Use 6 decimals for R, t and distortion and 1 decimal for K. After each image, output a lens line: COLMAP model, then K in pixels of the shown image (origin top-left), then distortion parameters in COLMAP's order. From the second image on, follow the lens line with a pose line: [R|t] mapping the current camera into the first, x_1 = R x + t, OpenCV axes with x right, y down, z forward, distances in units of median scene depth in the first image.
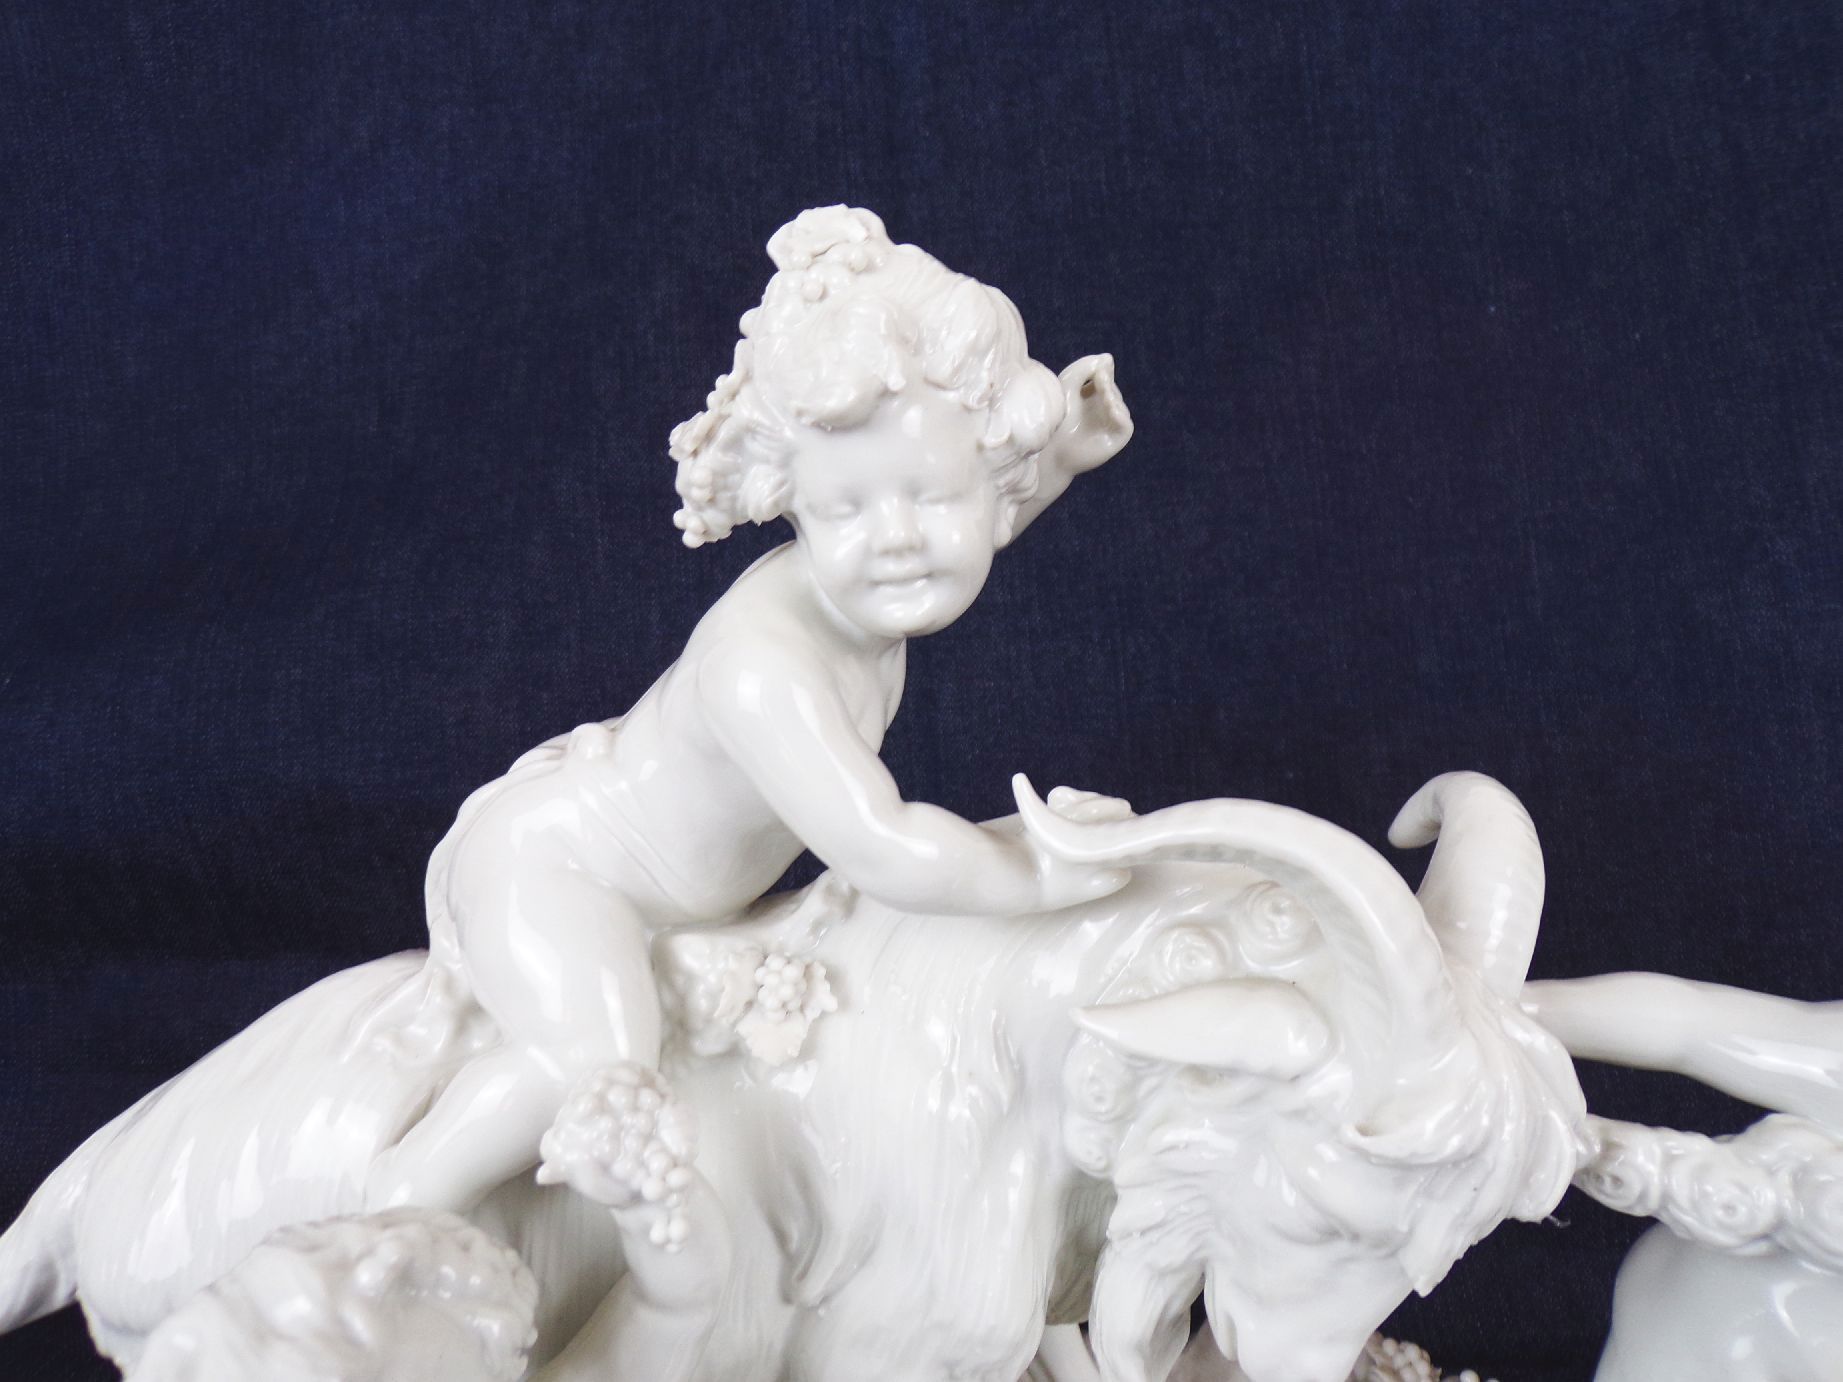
lens RADIAL K [[1227.1, 0, 915.7], [0, 1227.1, 698.6], [0, 0, 1]] dist [0.003668, -0.000225]
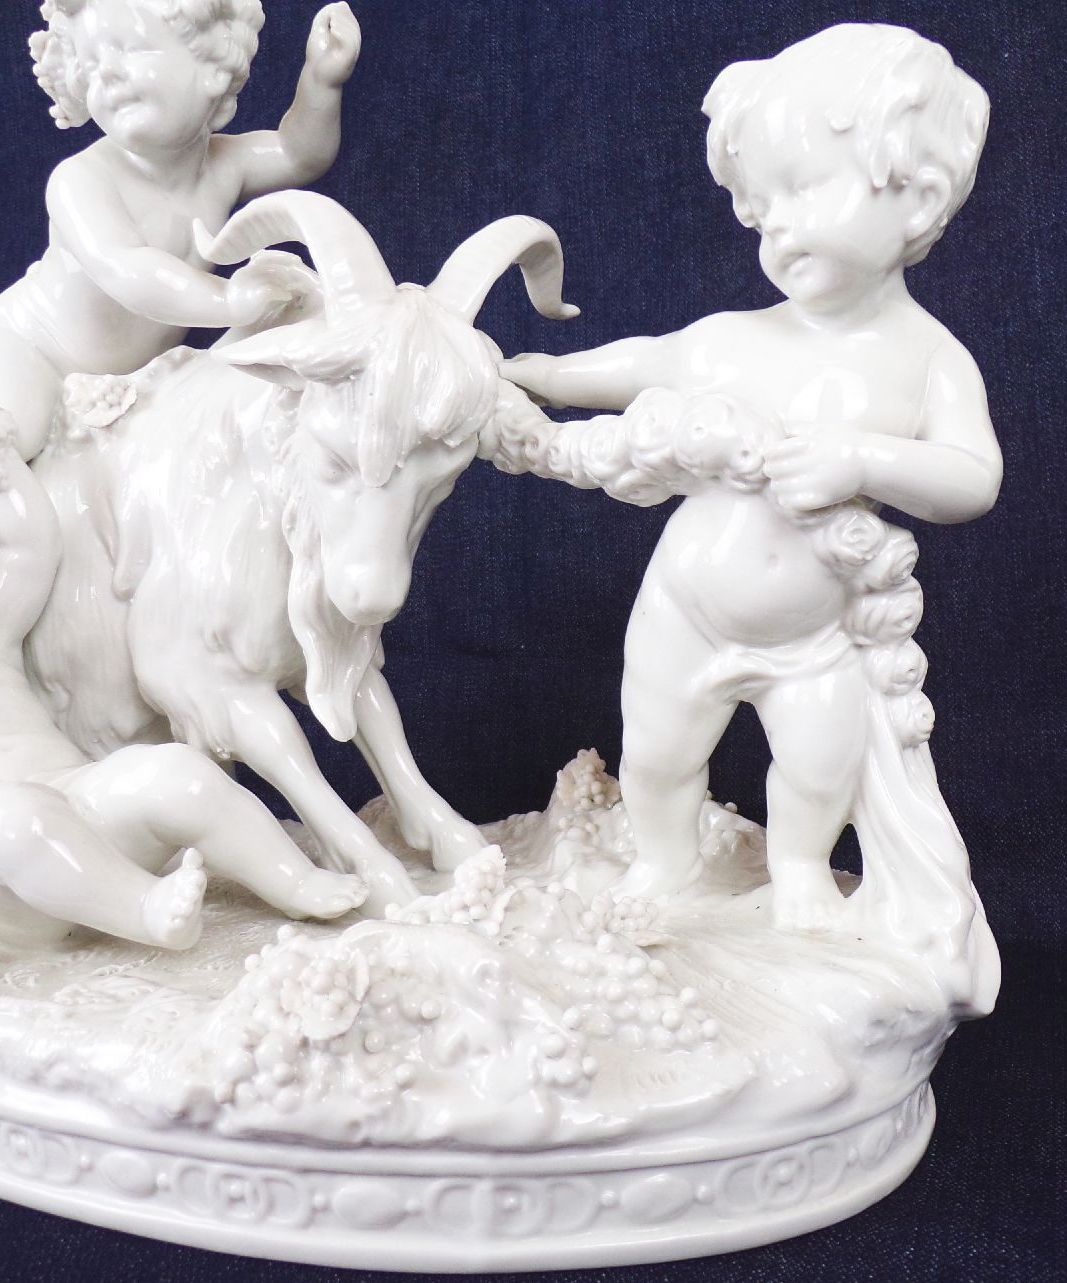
lens RADIAL K [[1231.3, 0, 577.1], [0, 1231.3, 697.0], [0, 0, 1]] dist [0.000229, 0.005669]
pose [[0.939385, -0.006302, -0.342807, 1.002907], [-0.018441, 0.997455, -0.068870, 0.718649], [0.342369, 0.071017, 0.936878, -0.284884]]
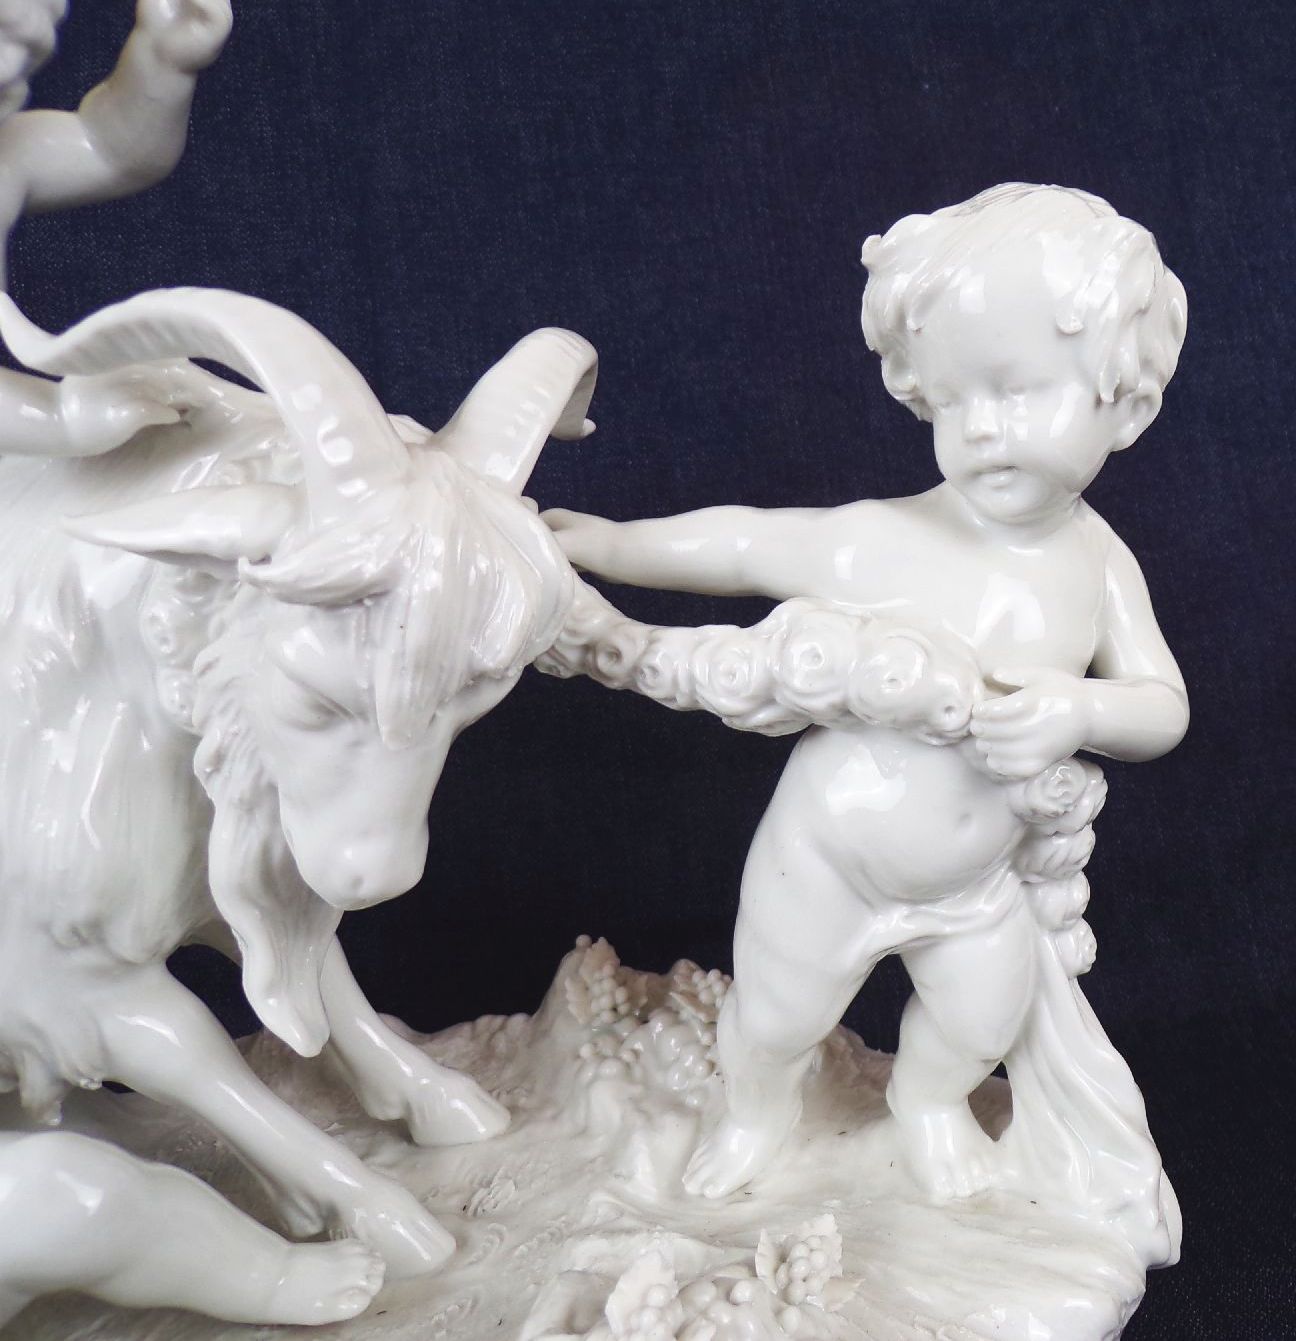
lens RADIAL K [[1225.7, 0, 915.4], [0, 1225.7, 657.6], [0, 0, 1]] dist [0.003383, -0.005704]
pose [[0.989966, -0.060577, 0.127660, 0.613389], [0.061822, 0.998070, -0.005809, 0.371717], [-0.127061, 0.013643, 0.991801, -0.082423]]
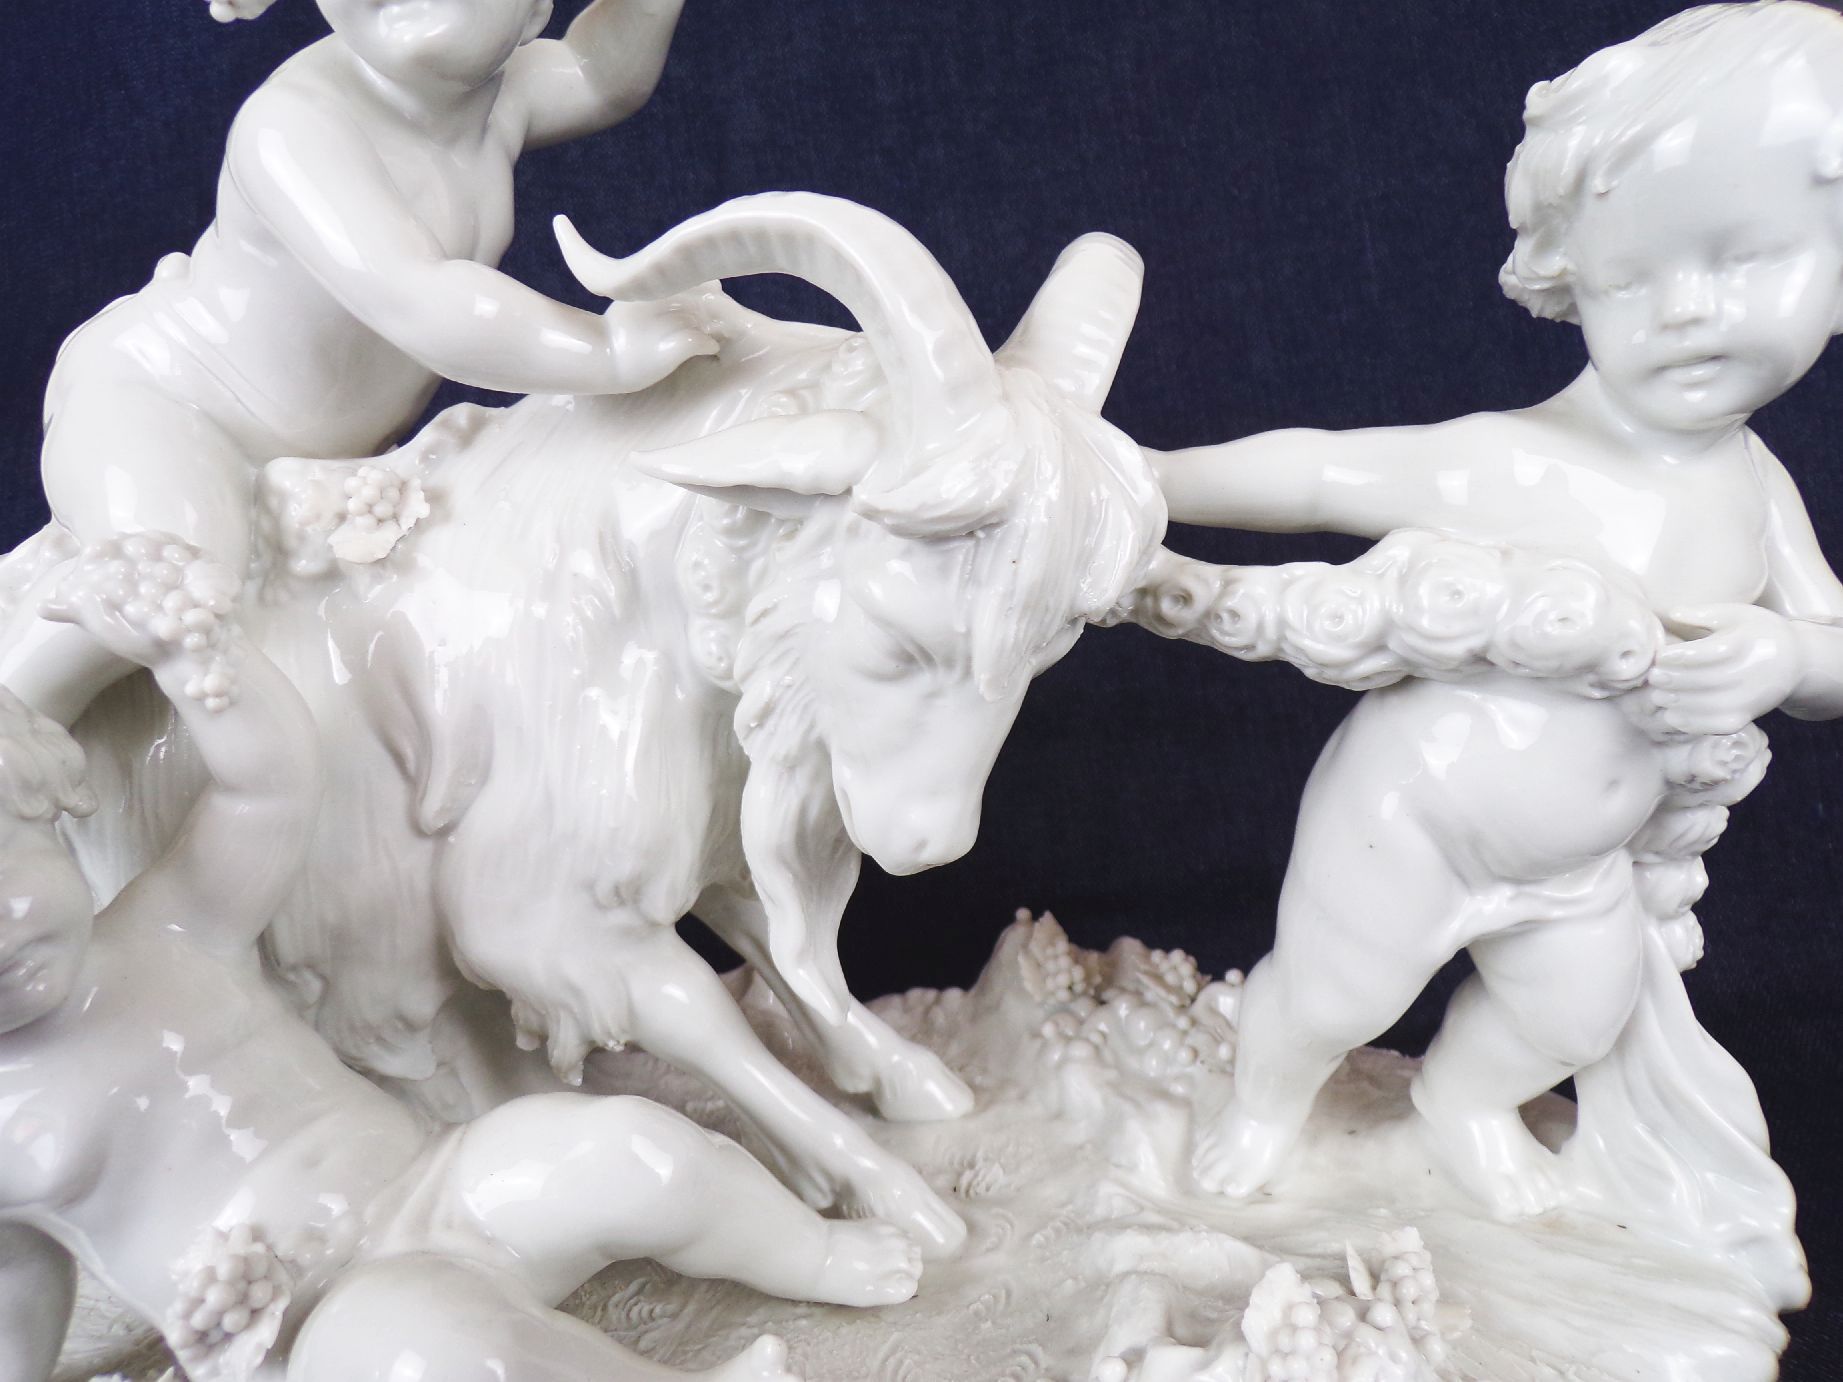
lens RADIAL K [[1227.1, 0, 915.7], [0, 1227.1, 698.6], [0, 0, 1]] dist [0.003668, -0.000225]
pose [[0.997182, -0.066733, -0.034283, 0.328576], [0.067835, 0.997182, 0.032032, 0.379607], [0.032049, -0.034268, 0.998899, 0.042119]]
